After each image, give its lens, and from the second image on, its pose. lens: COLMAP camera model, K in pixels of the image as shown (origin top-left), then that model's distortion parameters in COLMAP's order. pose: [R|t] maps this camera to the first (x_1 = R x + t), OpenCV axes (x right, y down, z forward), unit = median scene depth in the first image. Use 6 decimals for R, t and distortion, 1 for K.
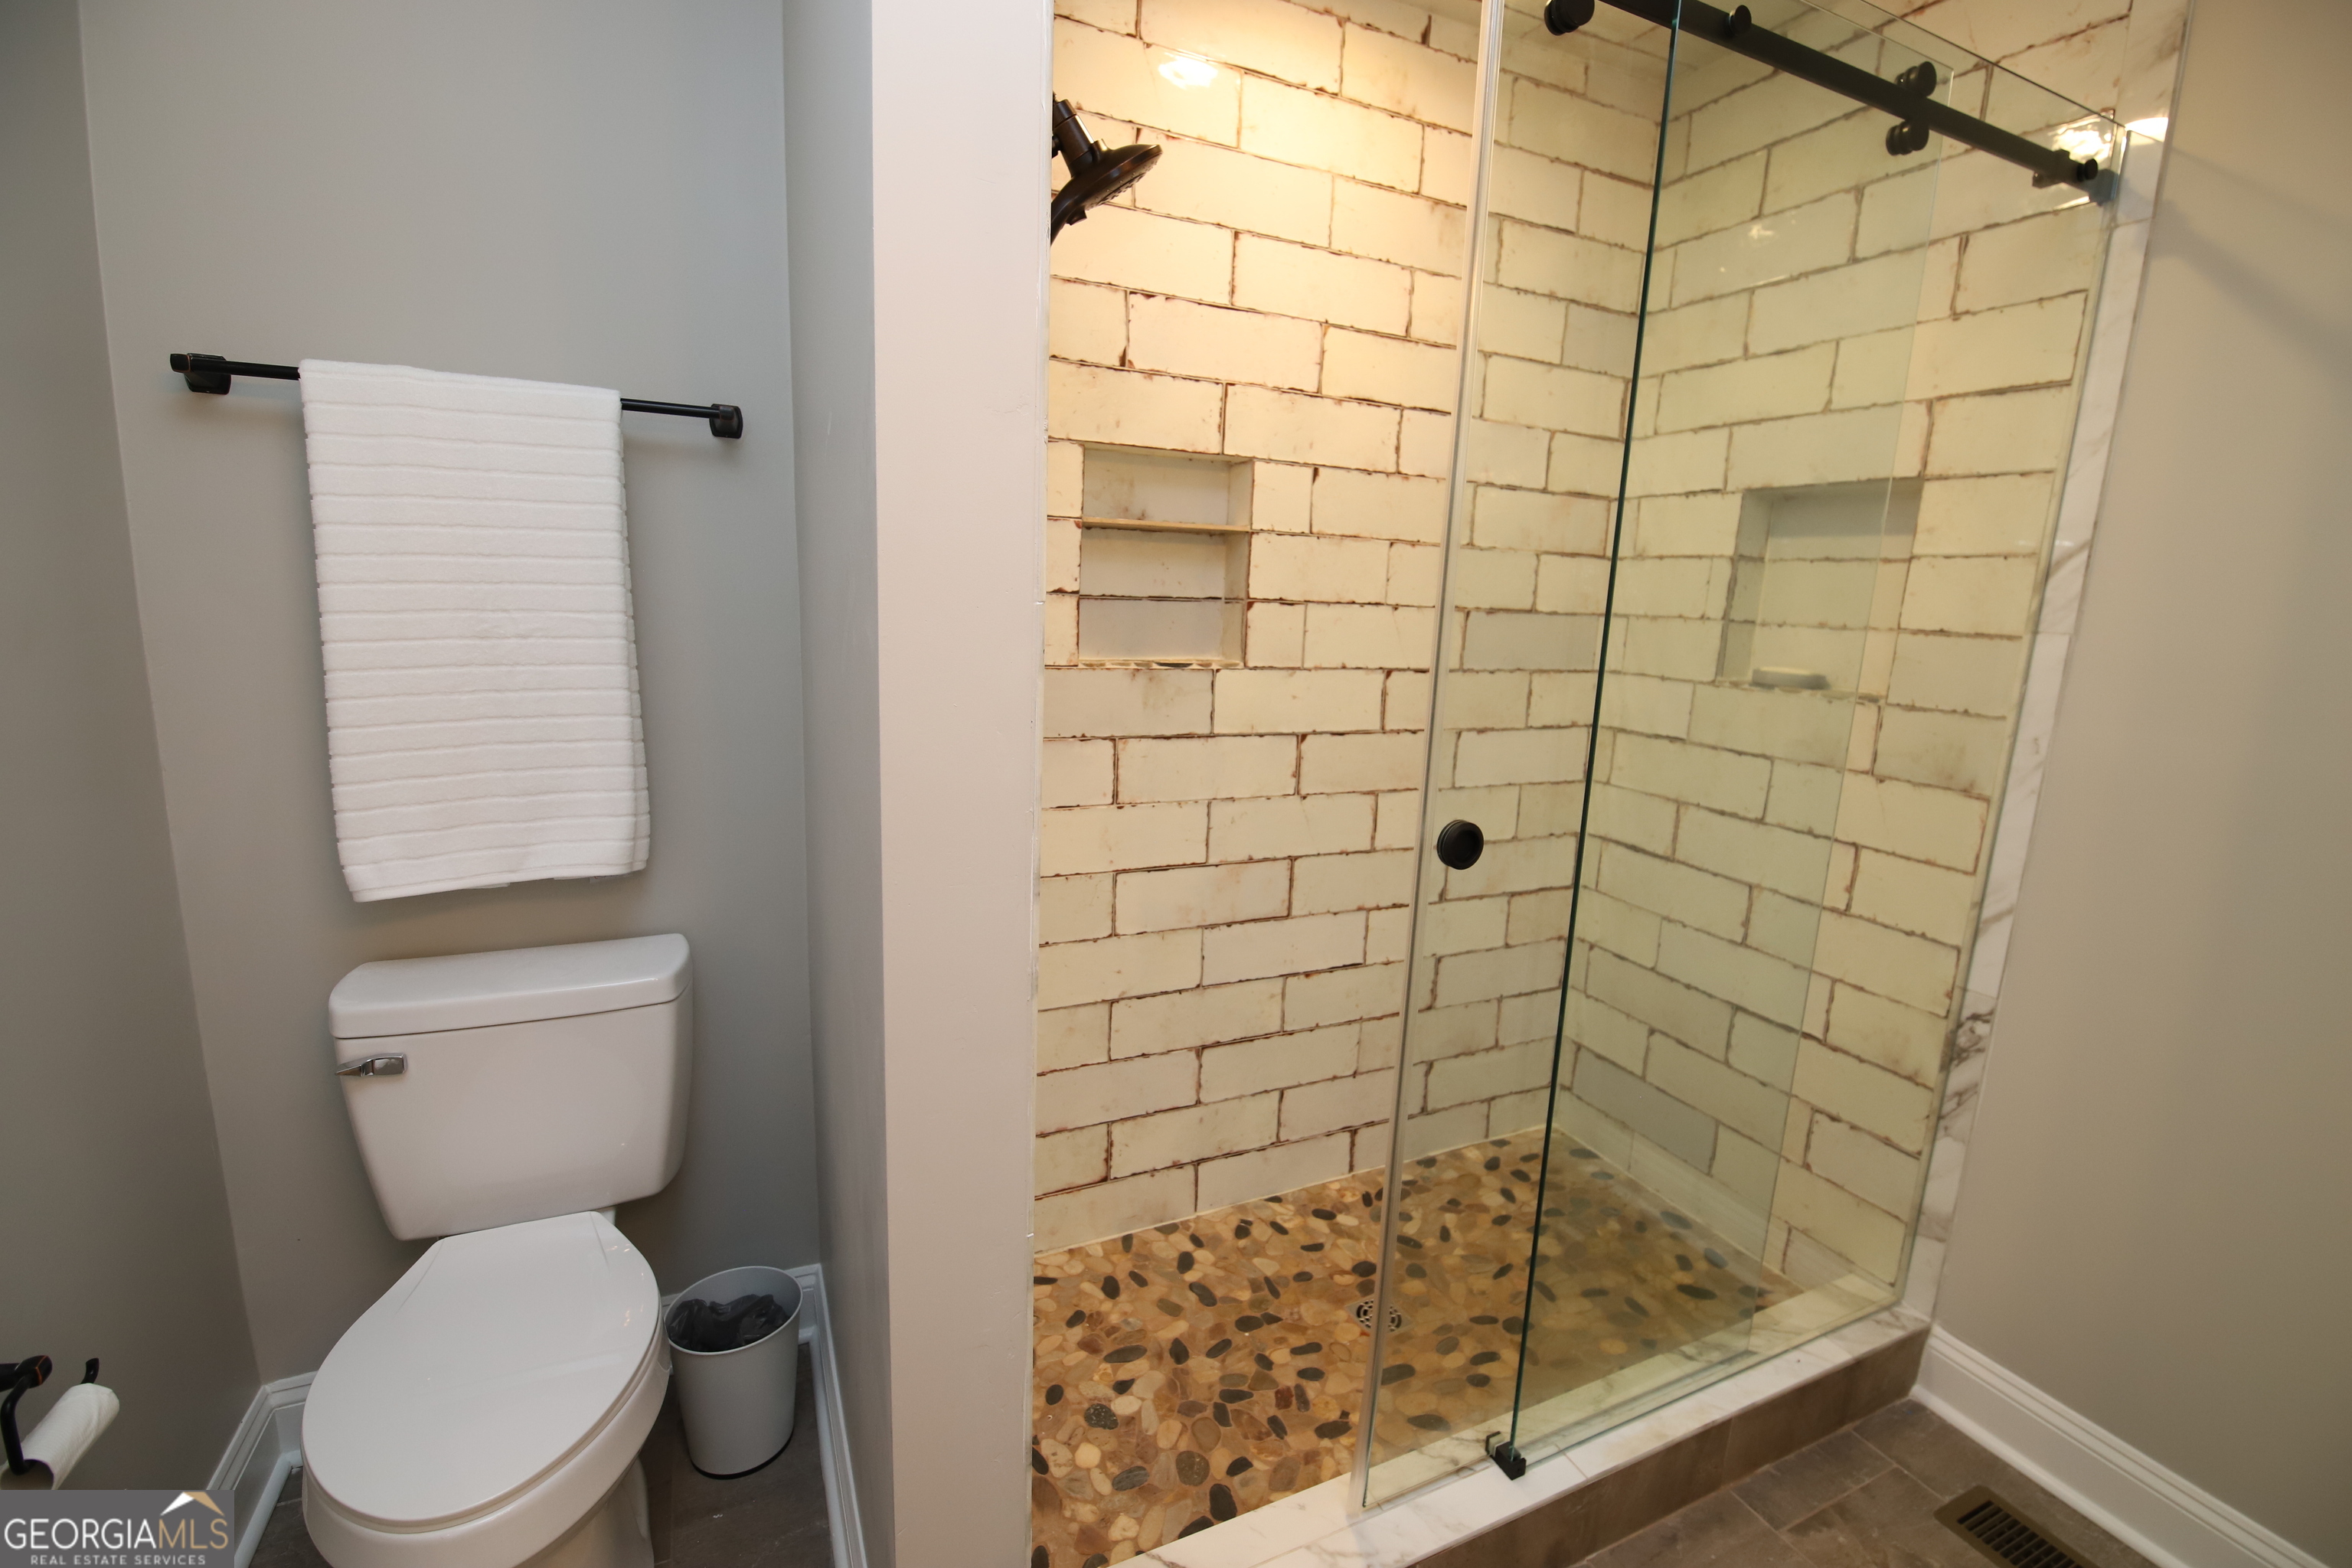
lens RADIAL K [[1032.5, 0, 1186.4], [0, 1032.5, 777.0], [0, 0, 1]] dist [-0.001274, -0.005941]
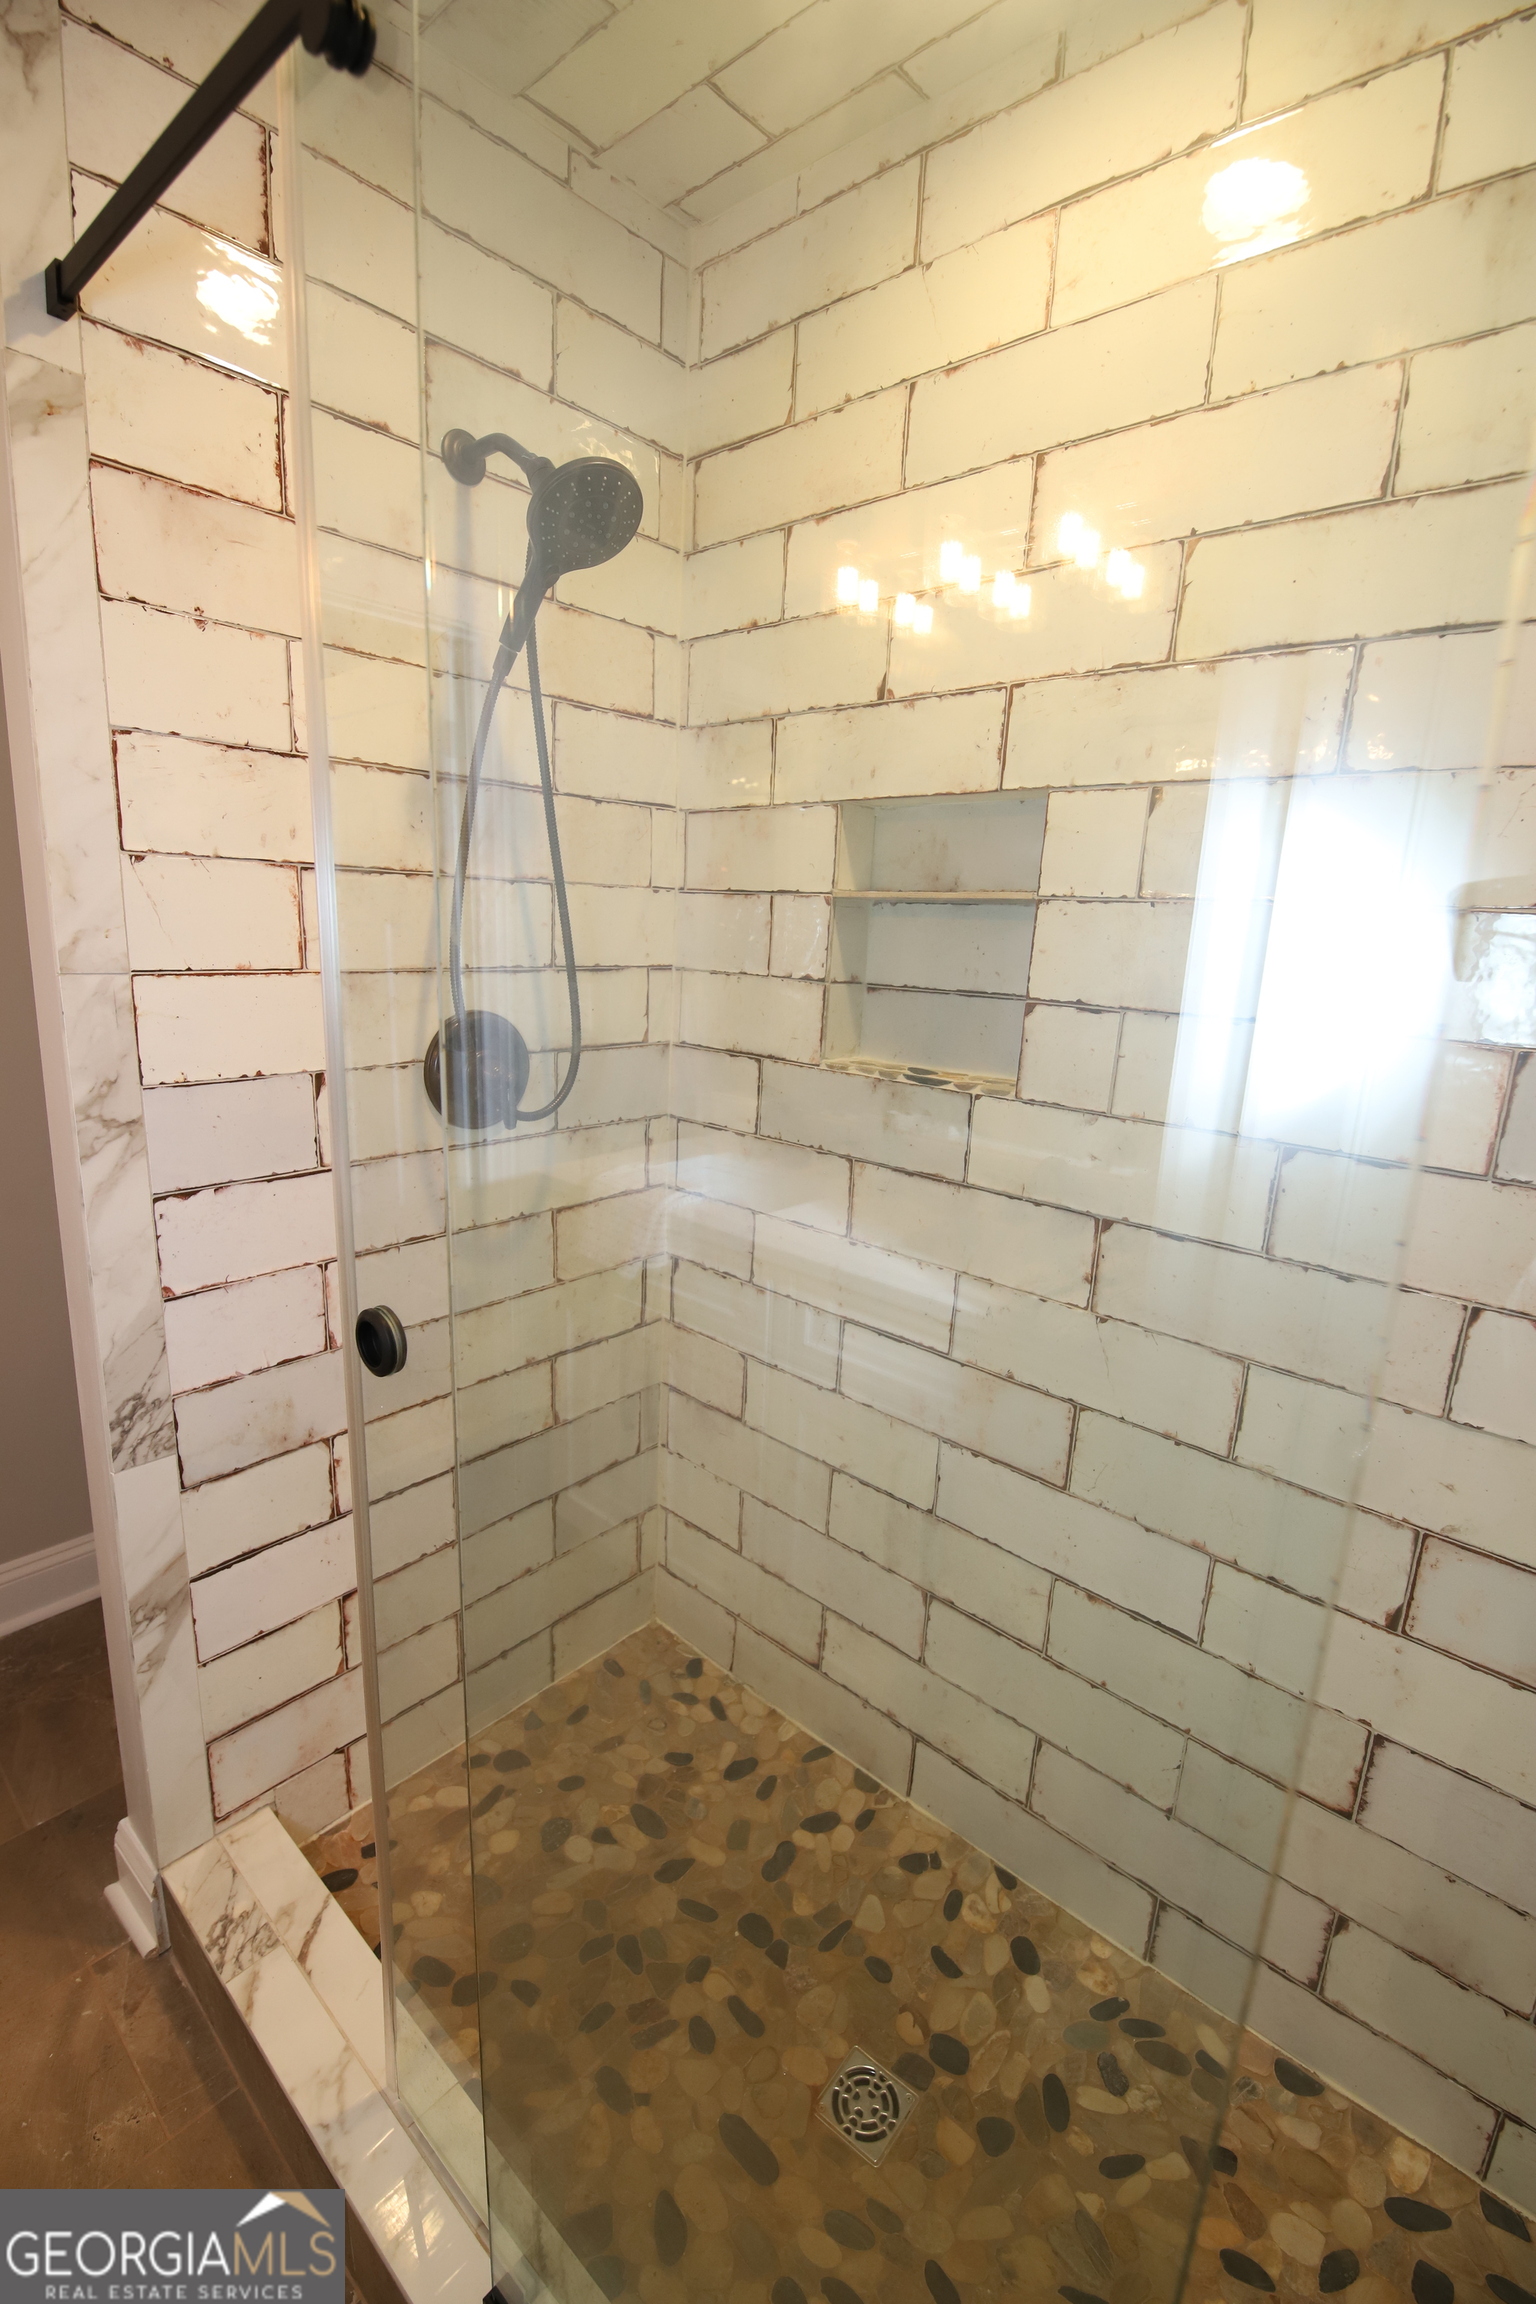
lens RADIAL K [[987.5, 0, 767.0], [0, 987.5, 1137.2], [0, 0, 1]] dist [0.002564, -0.013920]
pose [[0.400023, 0.171545, -0.900308, 0.586666], [-0.189745, 0.976545, 0.101764, -0.117197], [0.896649, 0.130121, 0.423190, 0.583302]]
